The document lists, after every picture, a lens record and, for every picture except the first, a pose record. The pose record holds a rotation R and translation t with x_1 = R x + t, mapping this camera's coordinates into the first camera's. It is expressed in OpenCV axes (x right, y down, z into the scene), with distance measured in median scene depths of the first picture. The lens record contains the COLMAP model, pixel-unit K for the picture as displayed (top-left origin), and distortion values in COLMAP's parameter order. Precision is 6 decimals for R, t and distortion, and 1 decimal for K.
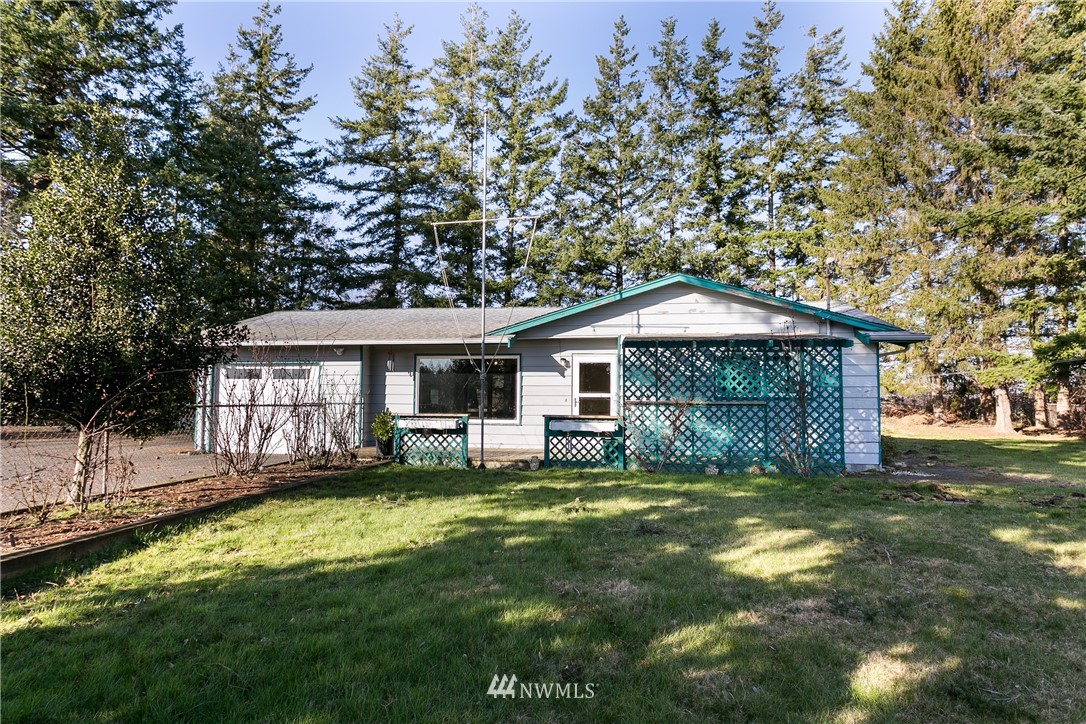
lens RADIAL K [[618.3, 0, 540.2], [0, 618.3, 367.9], [0, 0, 1]] dist [-0.001381, -0.001280]
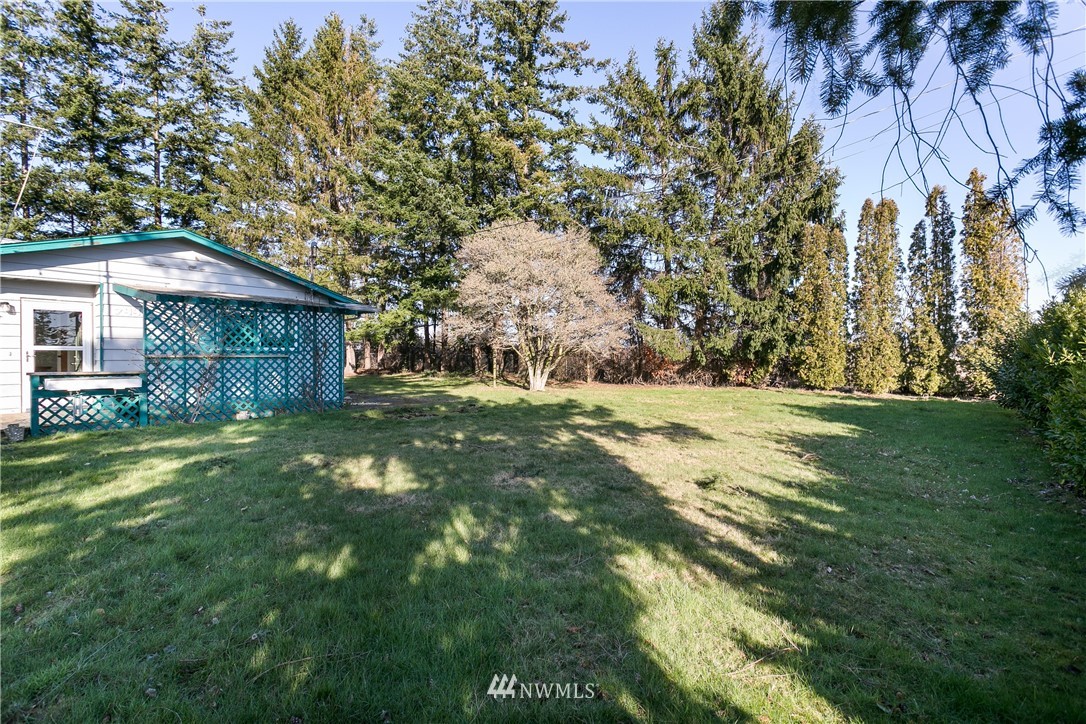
lens RADIAL K [[512.7, 0, 542.9], [0, 512.7, 361.8], [0, 0, 1]] dist [-0.002252, 0.001830]
pose [[0.469215, -0.018210, 0.882896, -0.220071], [-0.044502, 0.998029, 0.044235, 0.000821], [-0.881962, -0.060046, 0.467480, 0.064060]]
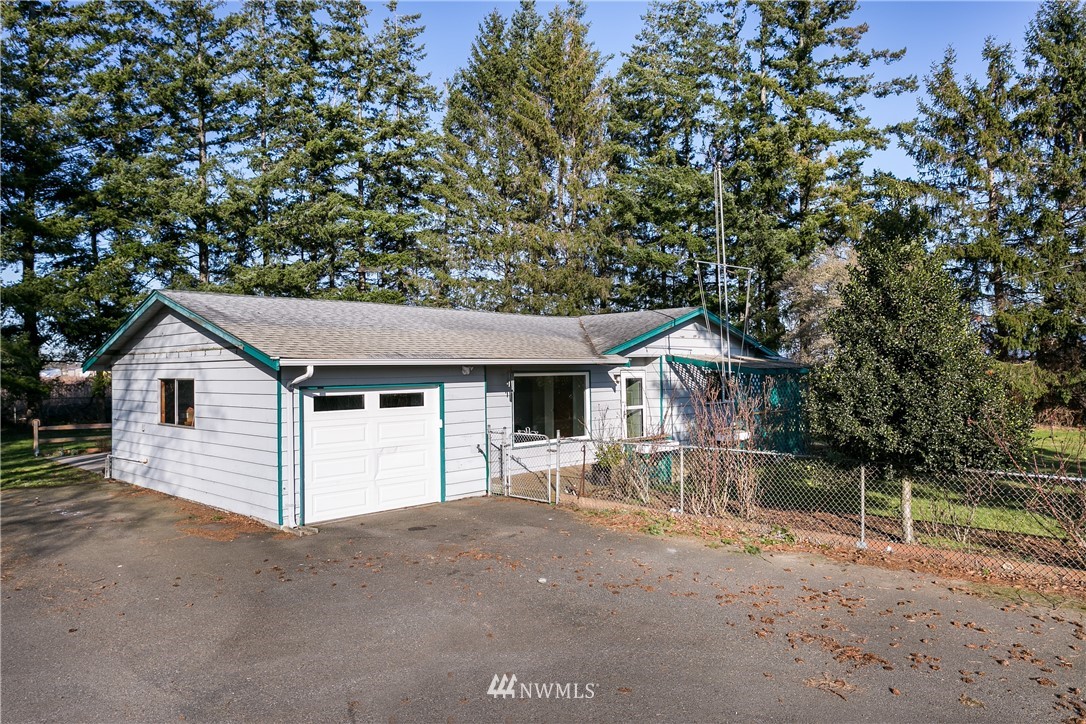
lens RADIAL K [[756.8, 0, 542.1], [0, 756.8, 360.8], [0, 0, 1]] dist [0.004787, -0.001027]
pose [[0.568581, -0.003074, 0.822622, -1.103882], [-0.022403, 0.999564, 0.019220, -0.061345], [-0.822322, -0.029358, 0.568264, 0.352479]]
